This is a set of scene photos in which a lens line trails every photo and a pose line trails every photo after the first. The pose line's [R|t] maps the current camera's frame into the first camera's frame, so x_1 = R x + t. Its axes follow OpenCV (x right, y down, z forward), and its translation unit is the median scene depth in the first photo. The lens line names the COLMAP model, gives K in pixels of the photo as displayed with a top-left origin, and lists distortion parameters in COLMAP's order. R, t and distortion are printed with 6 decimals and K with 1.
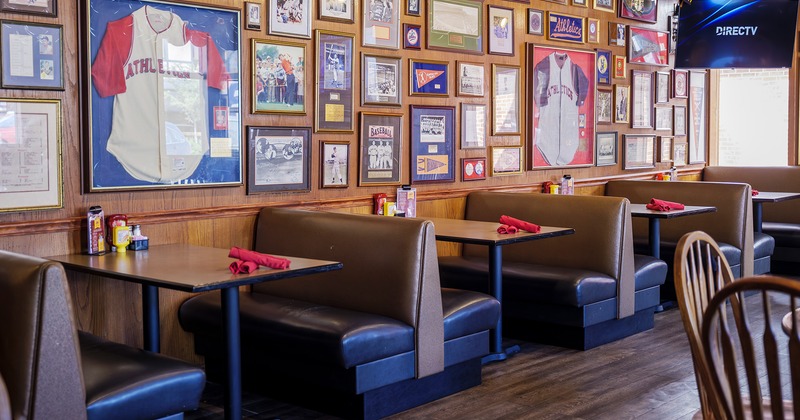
lens RADIAL K [[894.9, 0, 400.0], [0, 894.9, 210.0], [0, 0, 1]] dist [-0.002633, -0.004234]
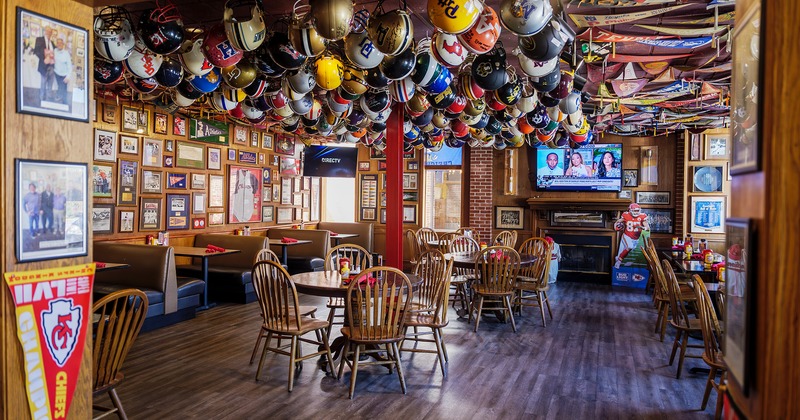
lens RADIAL K [[564.3, 0, 400.0], [0, 564.3, 210.0], [0, 0, 1]] dist [0.005247, 0.002697]
pose [[0.927029, 0.017477, 0.374583, 0.022595], [0.005275, 0.998207, -0.059627, 0.005156], [-0.374953, 0.057252, 0.925274, -0.428629]]
